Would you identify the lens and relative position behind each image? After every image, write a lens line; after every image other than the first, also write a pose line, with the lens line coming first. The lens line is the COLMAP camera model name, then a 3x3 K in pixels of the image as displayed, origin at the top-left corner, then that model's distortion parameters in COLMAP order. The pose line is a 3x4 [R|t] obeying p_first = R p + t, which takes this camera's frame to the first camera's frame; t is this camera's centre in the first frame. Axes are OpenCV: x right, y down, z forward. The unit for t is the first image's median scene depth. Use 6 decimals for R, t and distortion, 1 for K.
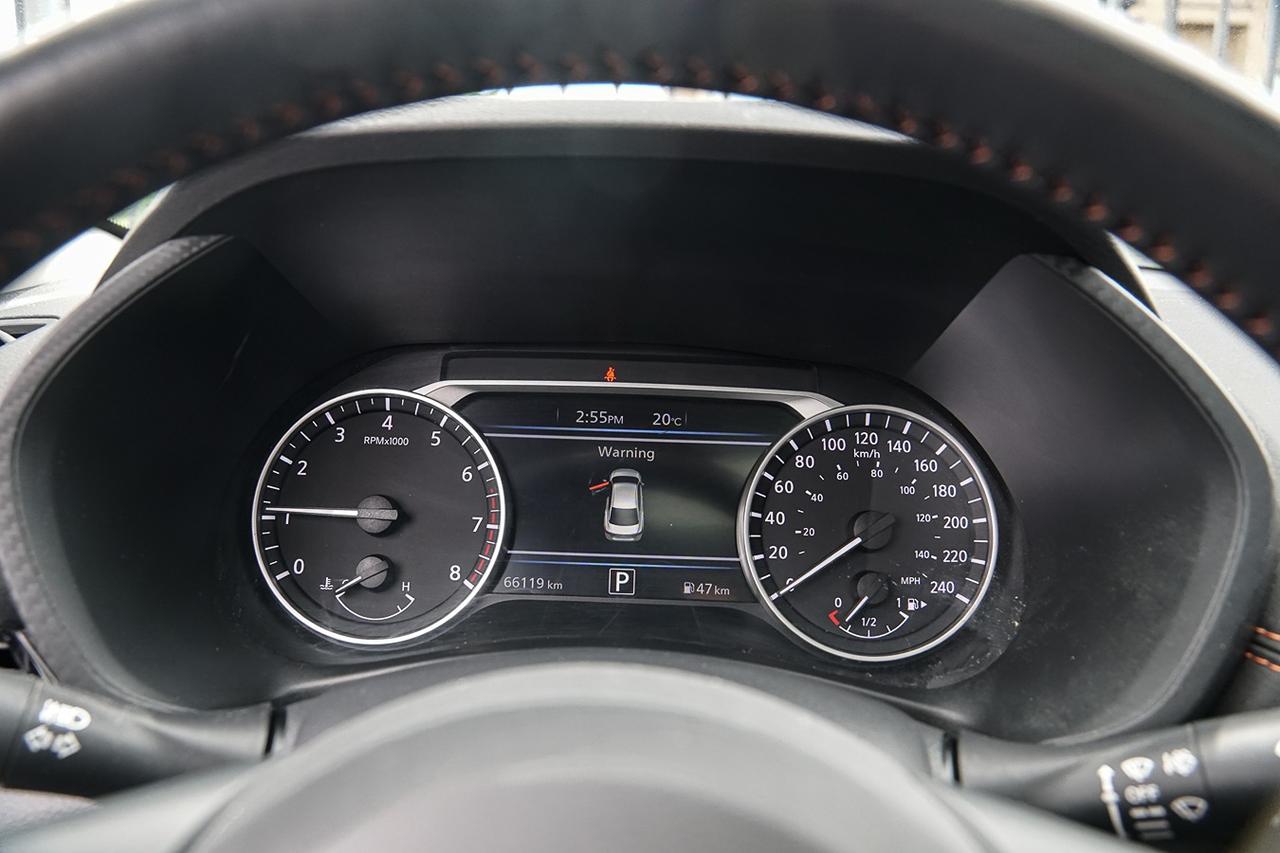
lens RADIAL K [[1009.5, 0, 631.2], [0, 1009.5, 426.6], [0, 0, 1]] dist [-0.138114, 0.115931]
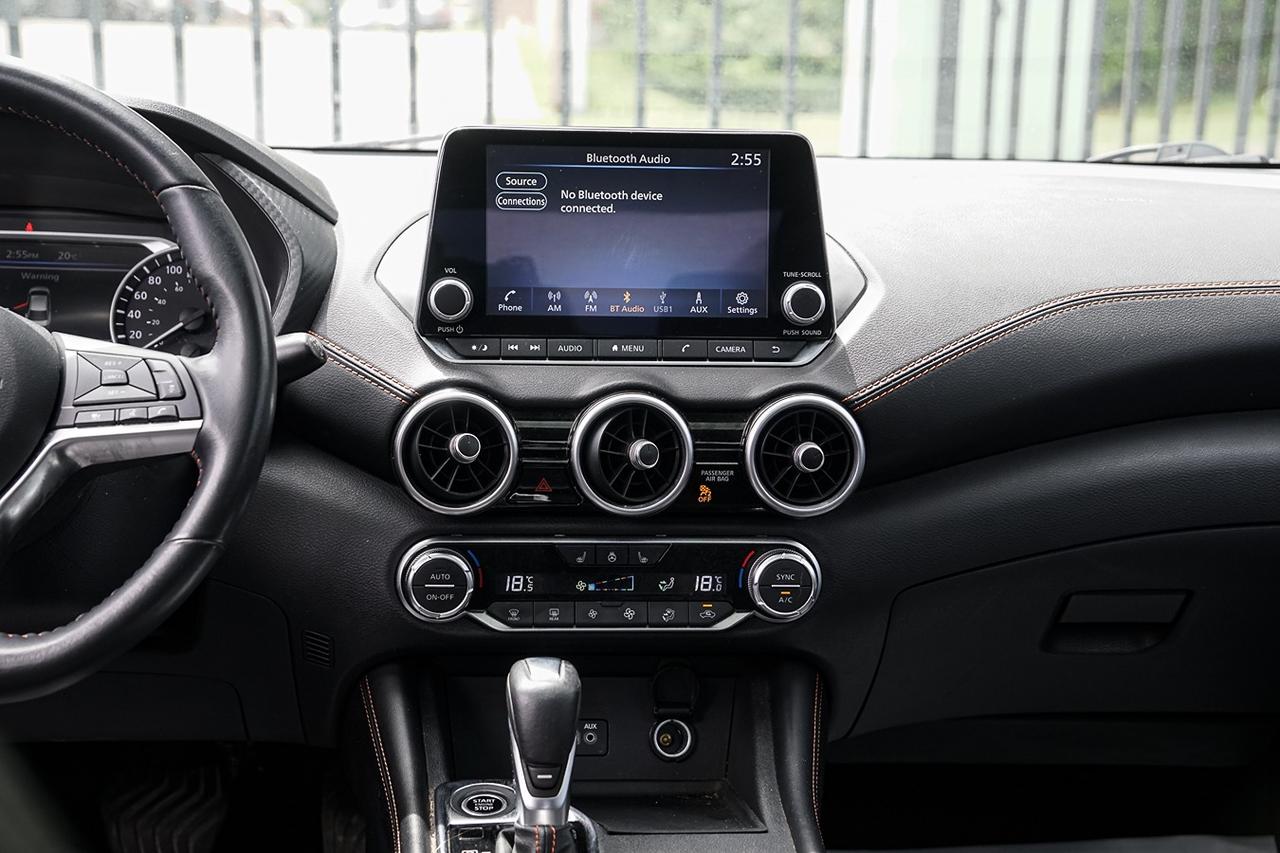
lens RADIAL K [[1995.6, 0, 640.0], [0, 1995.6, 426.5], [0, 0, 1]] dist [0.175514, 0.050225]
pose [[0.995784, -0.020976, 0.089299, 0.658645], [0.022439, 0.999630, -0.015406, 0.339240], [-0.088943, 0.017345, 0.995886, -2.308653]]
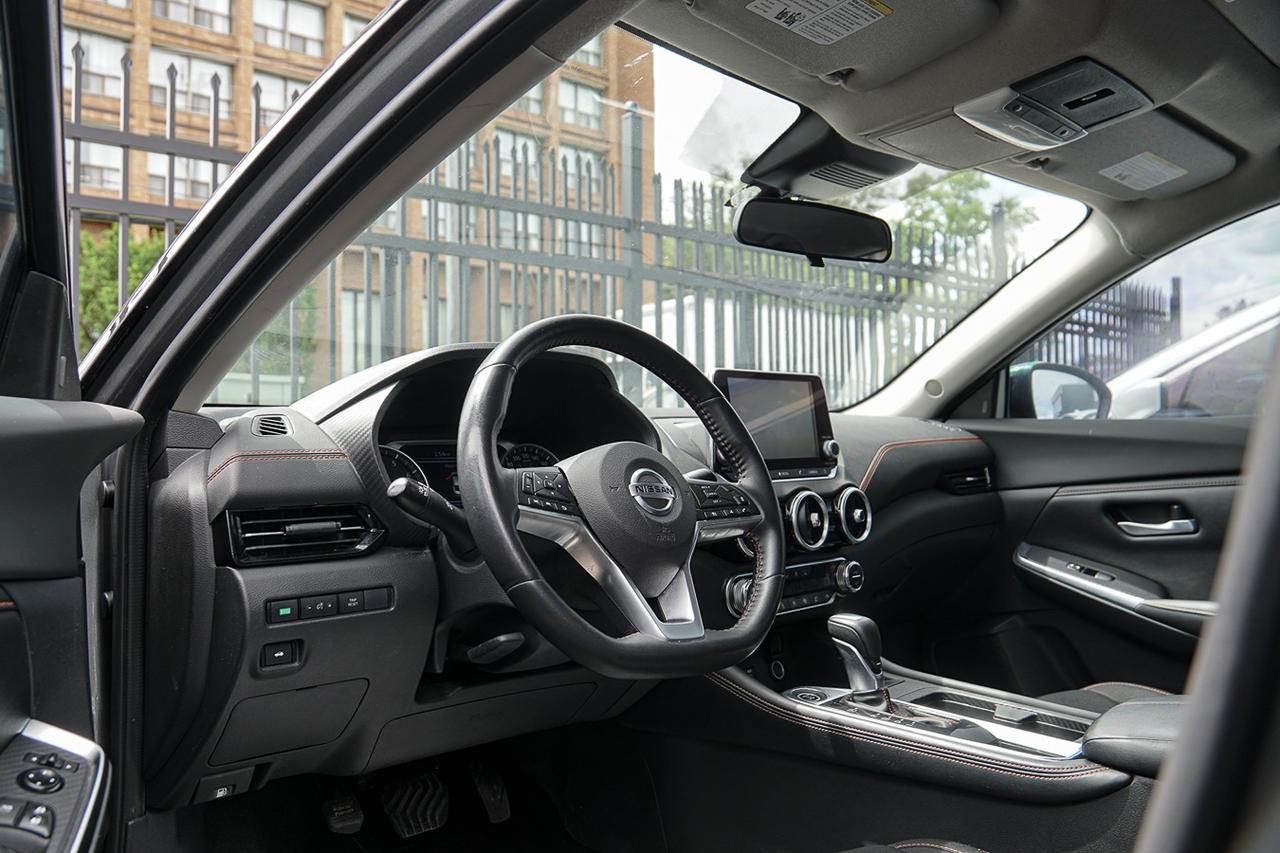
lens RADIAL K [[1009.5, 0, 631.2], [0, 1009.5, 426.6], [0, 0, 1]] dist [-0.138114, 0.115931]
pose [[0.721163, -0.024536, 0.692331, -1.609969], [0.163725, 0.977098, -0.135915, 0.385646], [-0.673141, 0.211369, 0.708664, -1.314090]]
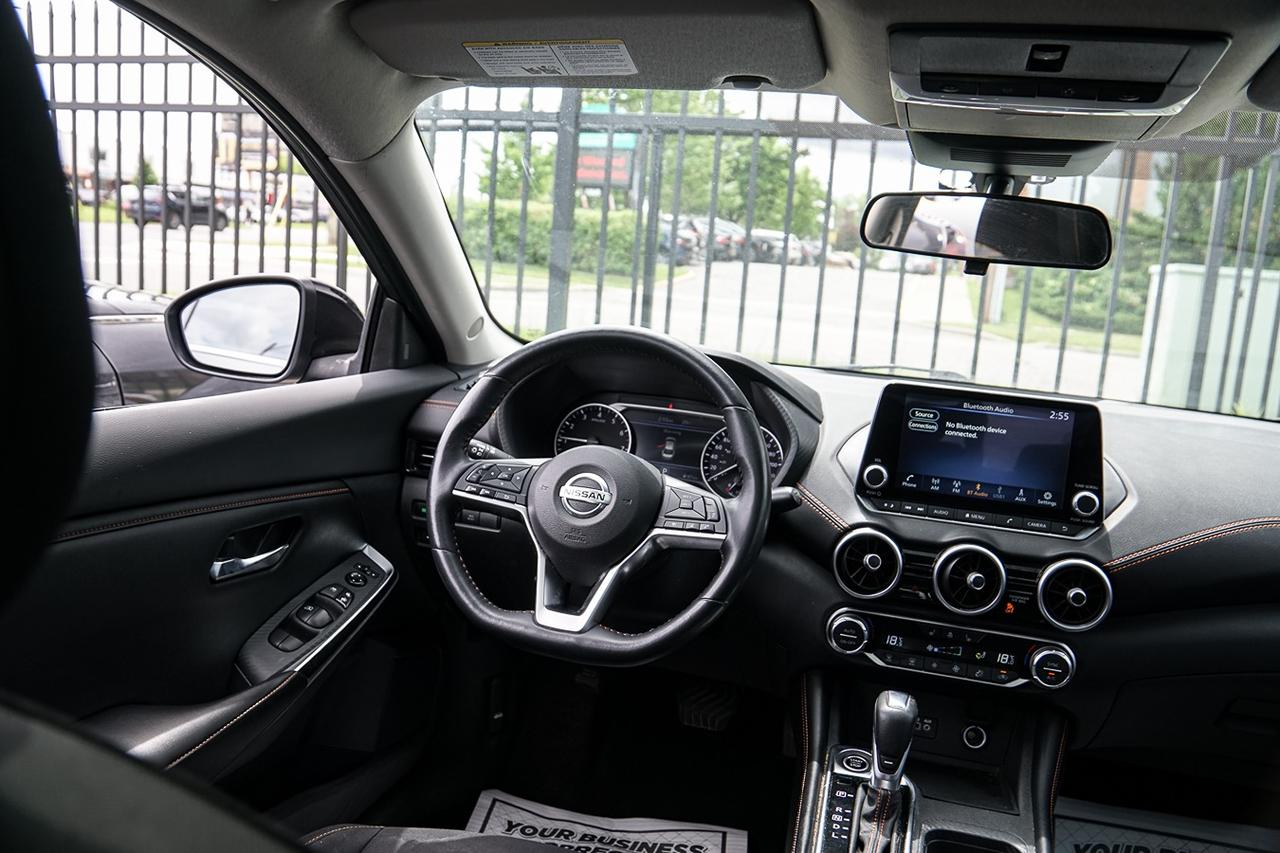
lens RADIAL K [[1009.5, 0, 631.2], [0, 1009.5, 426.6], [0, 0, 1]] dist [-0.138114, 0.115931]
pose [[0.955989, 0.095637, -0.277377, 0.749201], [-0.109647, 0.993340, -0.035408, 0.136613], [0.272144, 0.064263, 0.960108, -2.055369]]
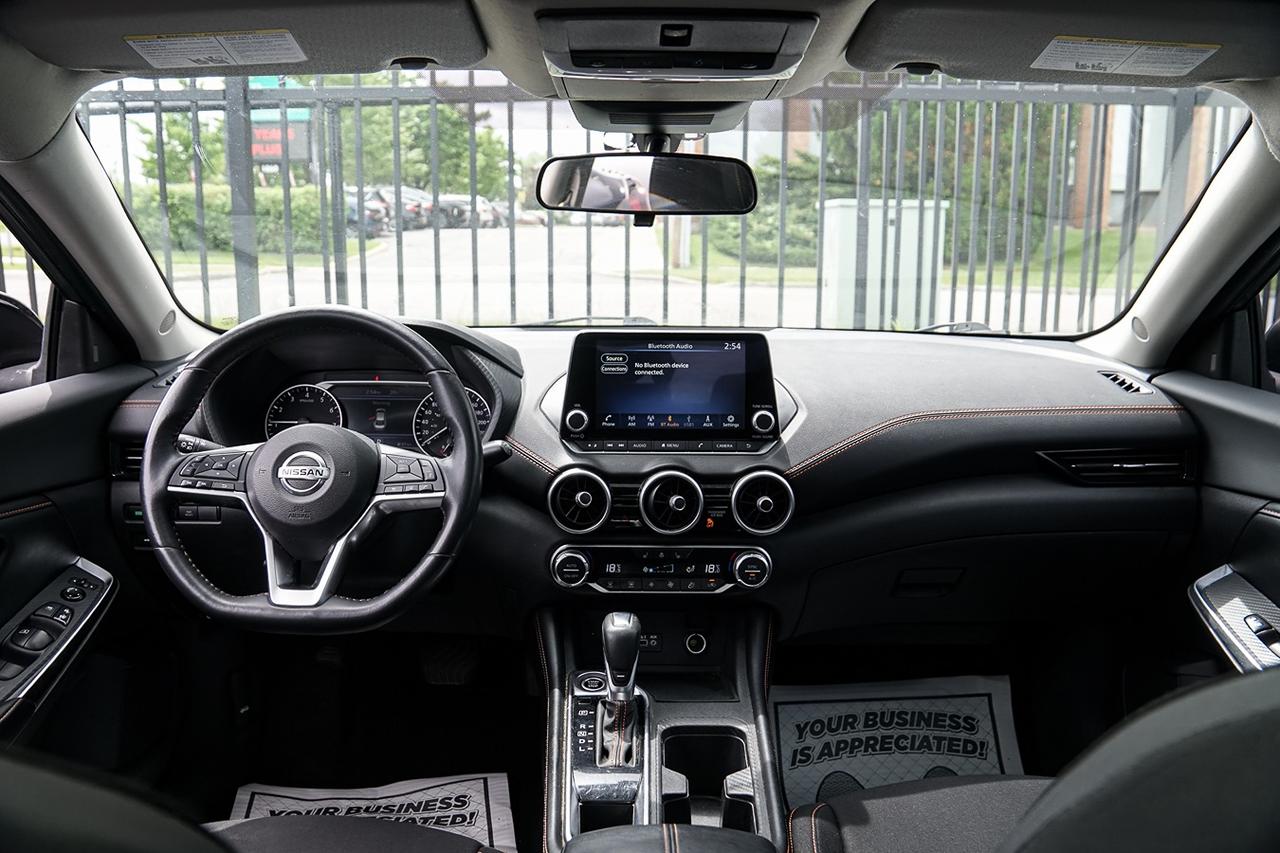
lens RADIAL K [[1009.5, 0, 631.2], [0, 1009.5, 426.6], [0, 0, 1]] dist [-0.138114, 0.115931]
pose [[0.999800, -0.019895, 0.001923, 0.792479], [0.019917, 0.999726, -0.012269, 0.158126], [-0.001679, 0.012305, 0.999923, -2.205443]]
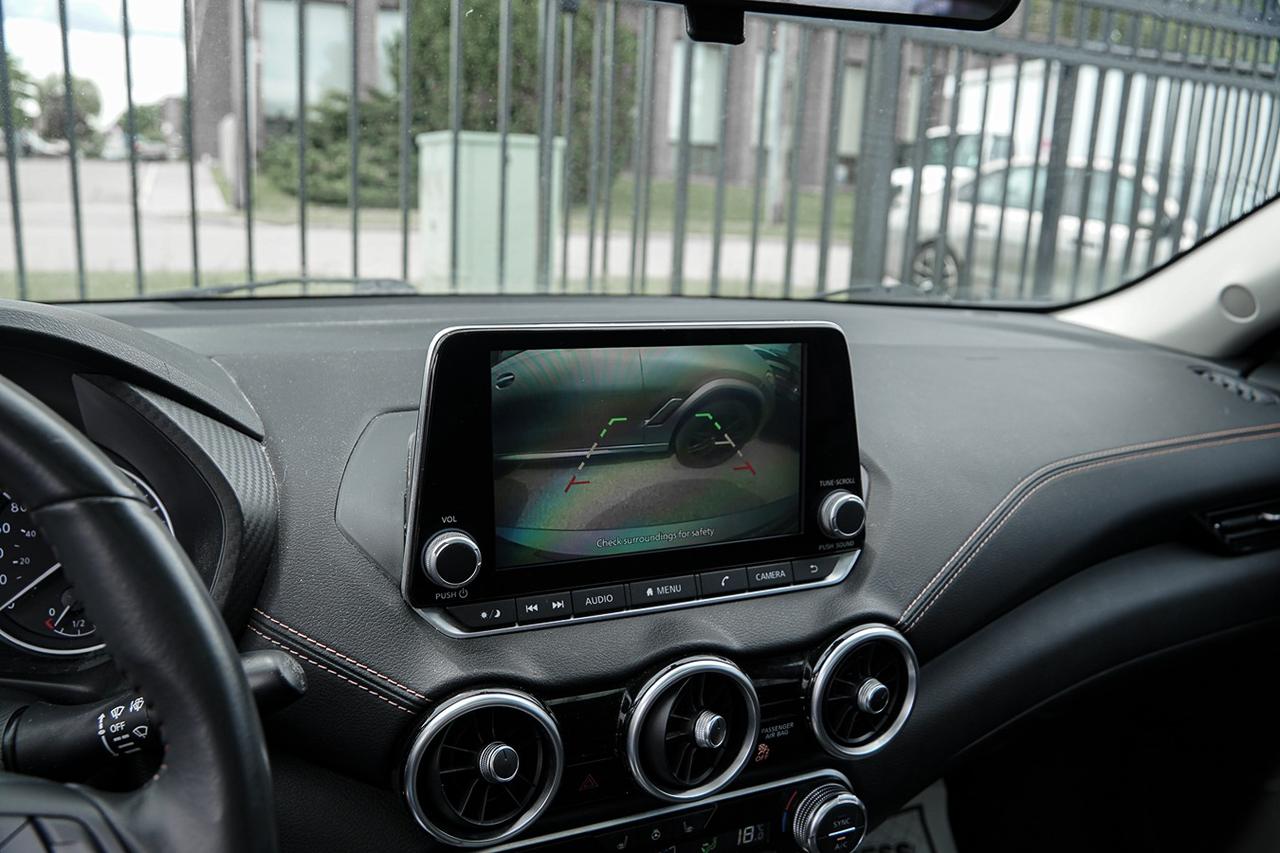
lens RADIAL K [[1009.5, 0, 631.2], [0, 1009.5, 426.6], [0, 0, 1]] dist [-0.138114, 0.115931]
pose [[0.908147, -0.081988, 0.410544, 0.385609], [0.062770, 0.996217, 0.060100, -0.095057], [-0.413918, -0.028810, 0.909858, -0.467758]]
